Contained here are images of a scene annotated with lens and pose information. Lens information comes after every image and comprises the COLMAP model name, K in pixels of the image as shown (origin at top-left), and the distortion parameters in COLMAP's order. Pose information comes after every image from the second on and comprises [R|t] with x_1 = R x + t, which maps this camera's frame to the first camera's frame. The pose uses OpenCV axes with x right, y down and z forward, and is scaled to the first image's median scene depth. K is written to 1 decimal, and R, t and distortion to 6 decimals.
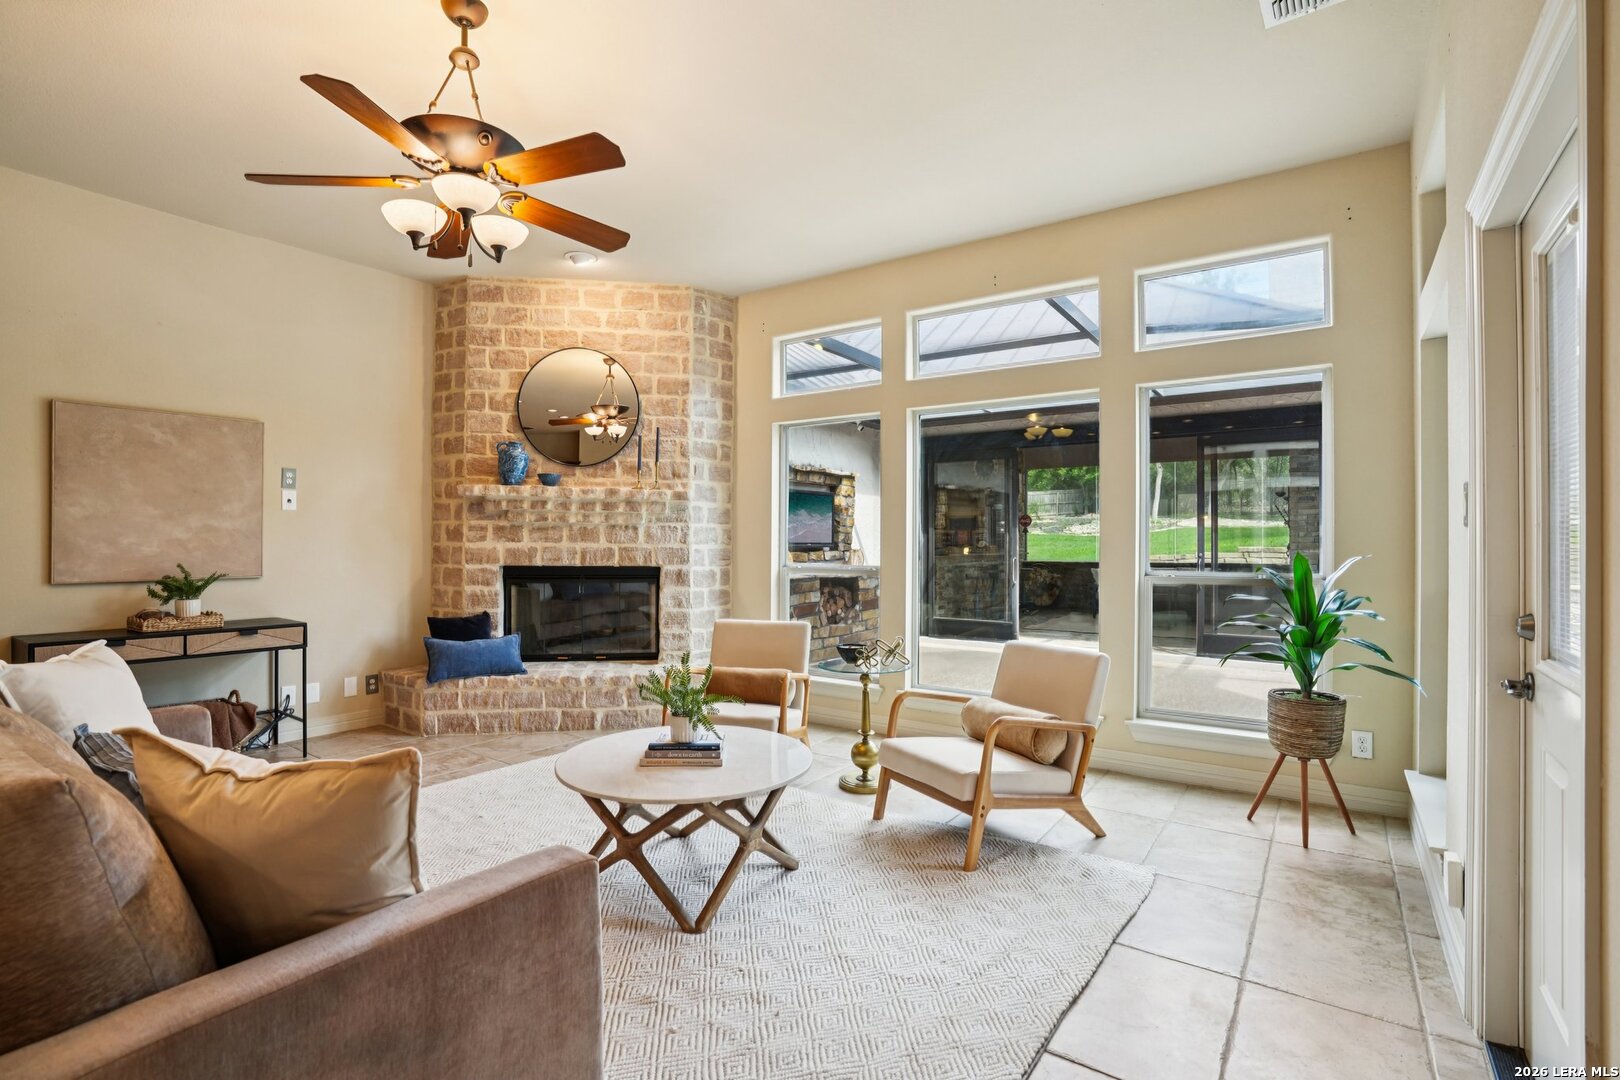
lens RADIAL K [[761.6, 0, 810.0], [0, 761.6, 540.0], [0, 0, 1]] dist [-0.076609, 0.026937]
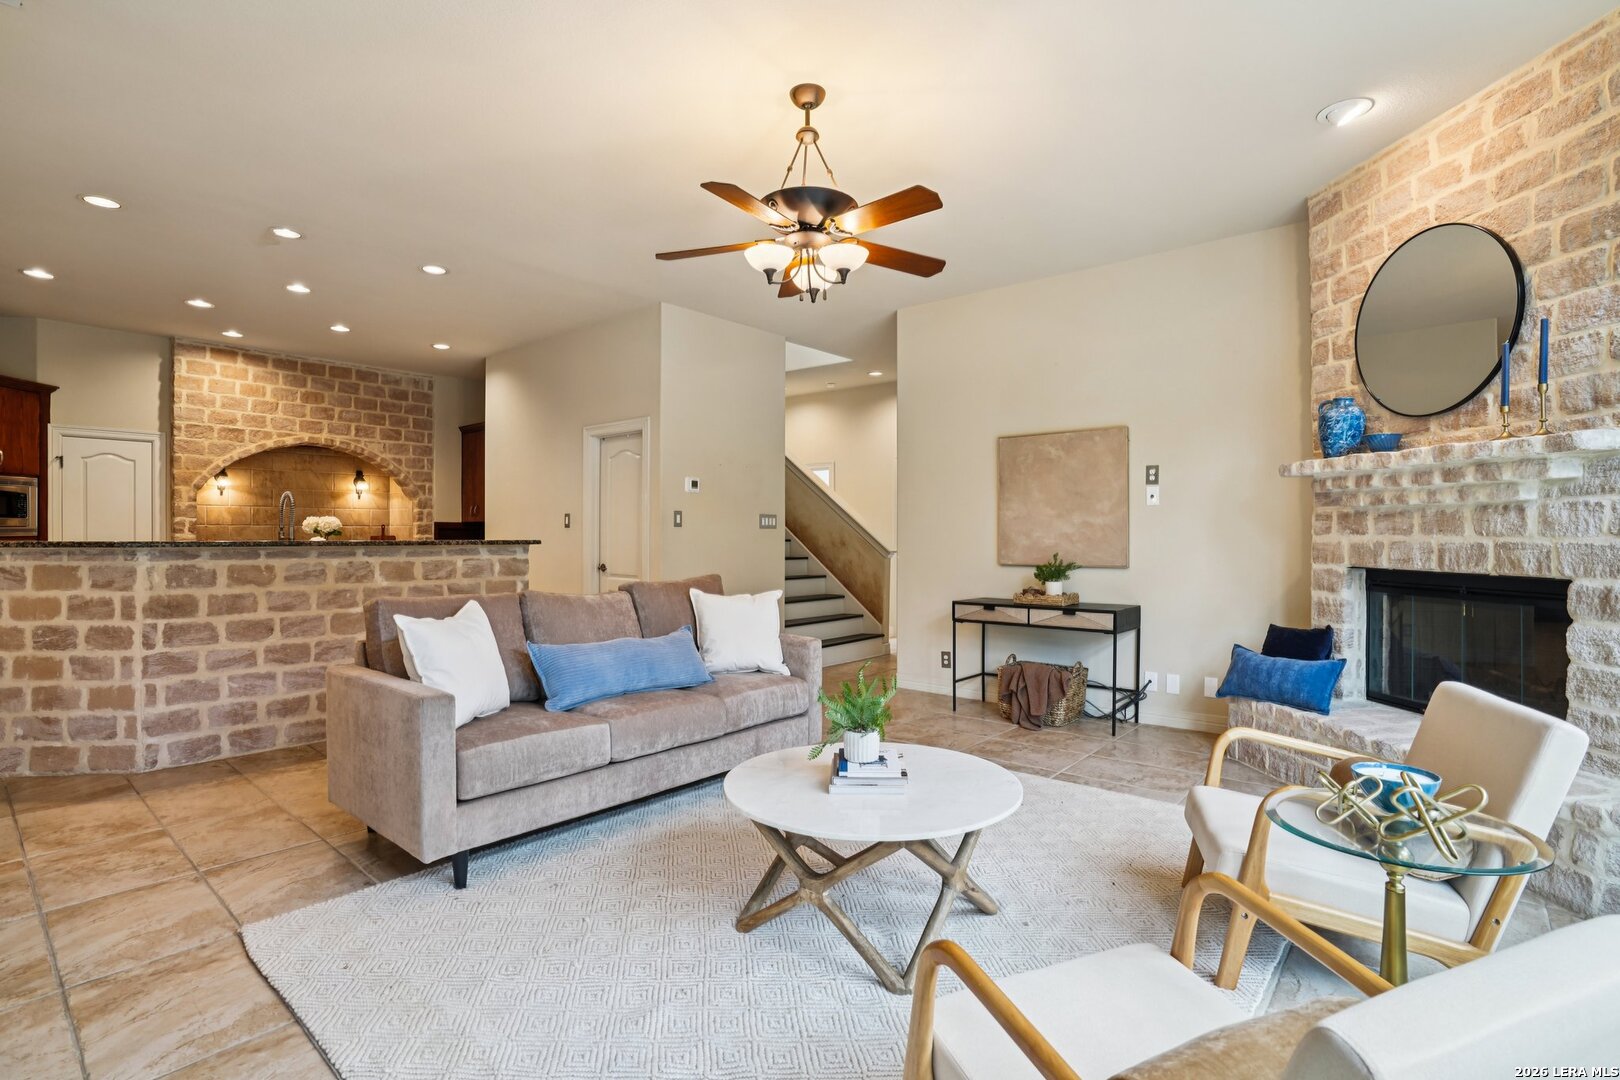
lens RADIAL K [[782.5, 0, 810.0], [0, 782.5, 540.0], [0, 0, 1]] dist [-0.053725, 0.024626]
pose [[-0.091620, 0.001969, -0.995792, 0.391276], [0.001506, 0.999997, 0.001839, 0.005757], [0.995793, -0.001332, -0.091622, 0.545252]]
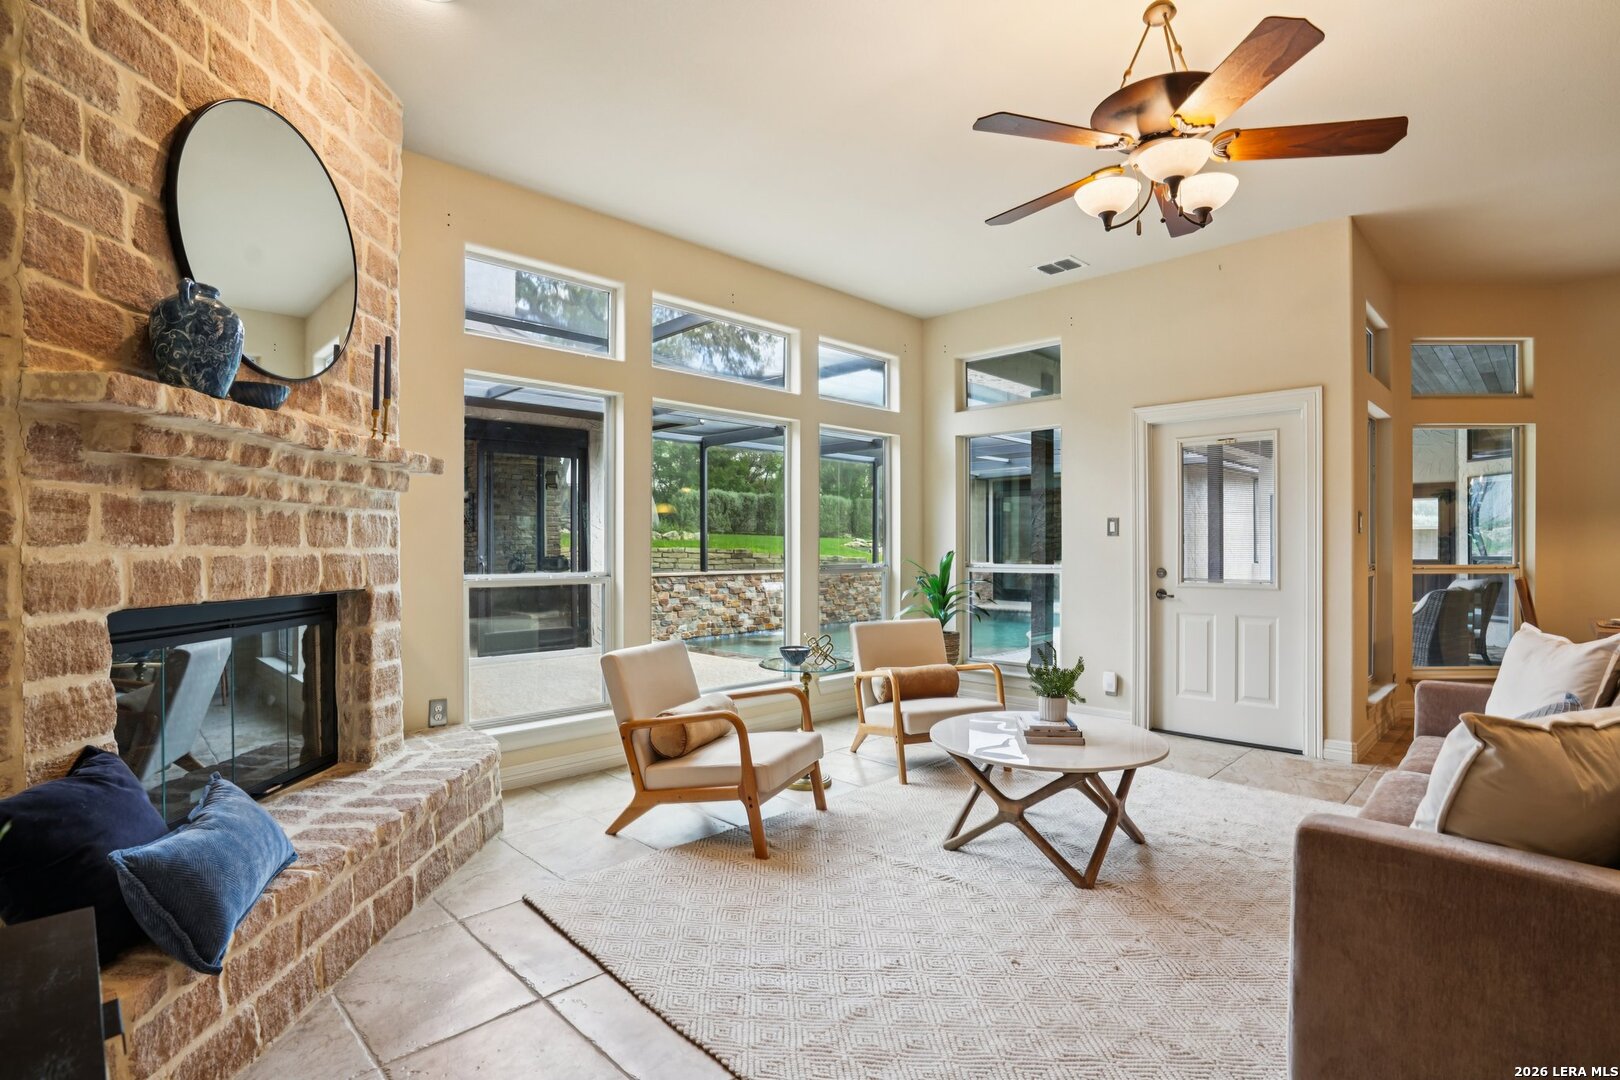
lens RADIAL K [[782.5, 0, 810.0], [0, 782.5, 540.0], [0, 0, 1]] dist [-0.053725, 0.024626]
pose [[0.184852, 0.003426, 0.982760, -0.710243], [-0.001686, 0.999994, -0.003169, 0.000857], [-0.982765, -0.001072, 0.184857, 0.610924]]
